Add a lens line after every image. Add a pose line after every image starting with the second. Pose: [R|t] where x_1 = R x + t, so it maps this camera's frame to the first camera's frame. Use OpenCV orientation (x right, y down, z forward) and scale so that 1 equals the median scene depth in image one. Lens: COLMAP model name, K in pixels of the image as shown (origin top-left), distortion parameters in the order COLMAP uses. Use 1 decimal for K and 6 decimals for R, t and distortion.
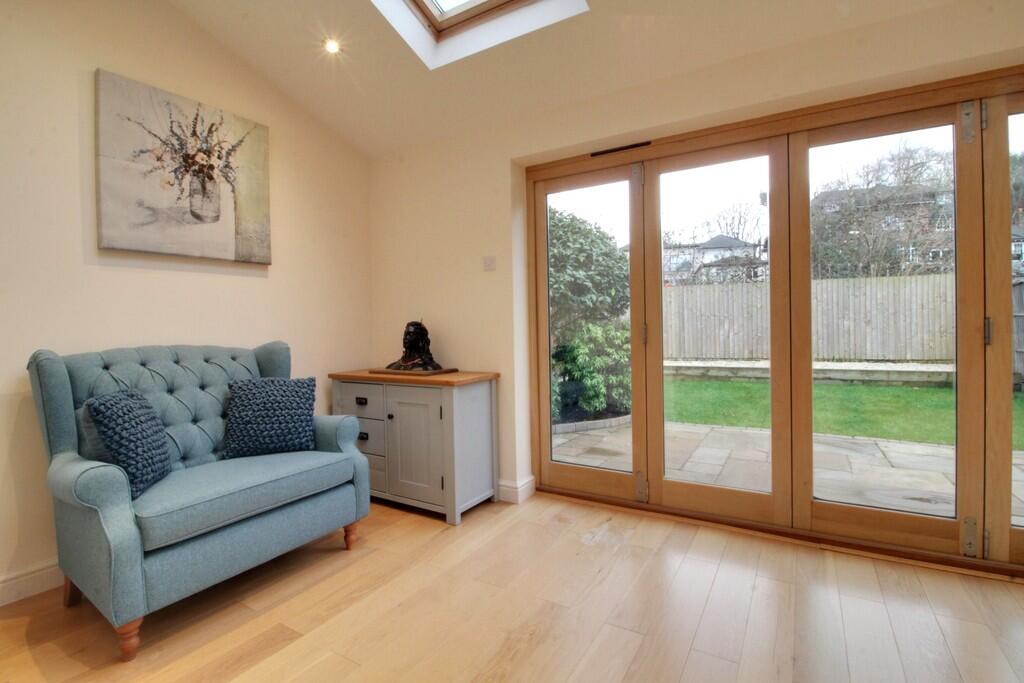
lens RADIAL K [[473.4, 0, 511.6], [0, 473.4, 331.1], [0, 0, 1]] dist [0.002116, -0.013899]
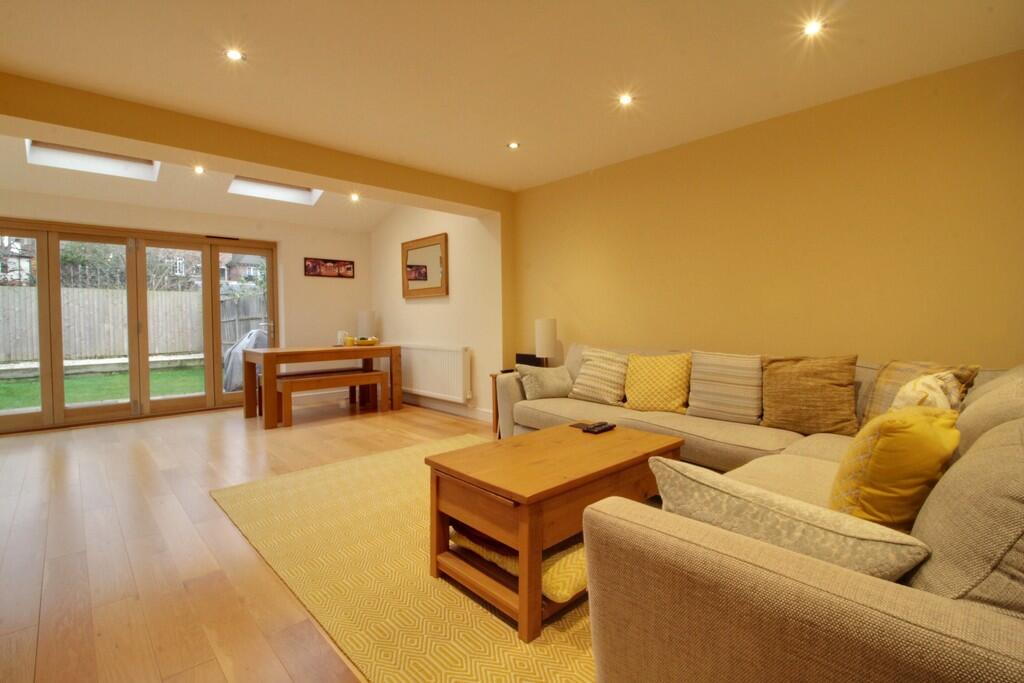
lens RADIAL K [[473.4, 0, 511.6], [0, 473.4, 331.1], [0, 0, 1]] dist [0.002116, -0.013899]
pose [[0.261362, -0.009231, 0.965197, -0.736234], [0.017580, 0.999834, 0.004802, 0.033363], [-0.965081, 0.015714, 0.261481, -1.271250]]
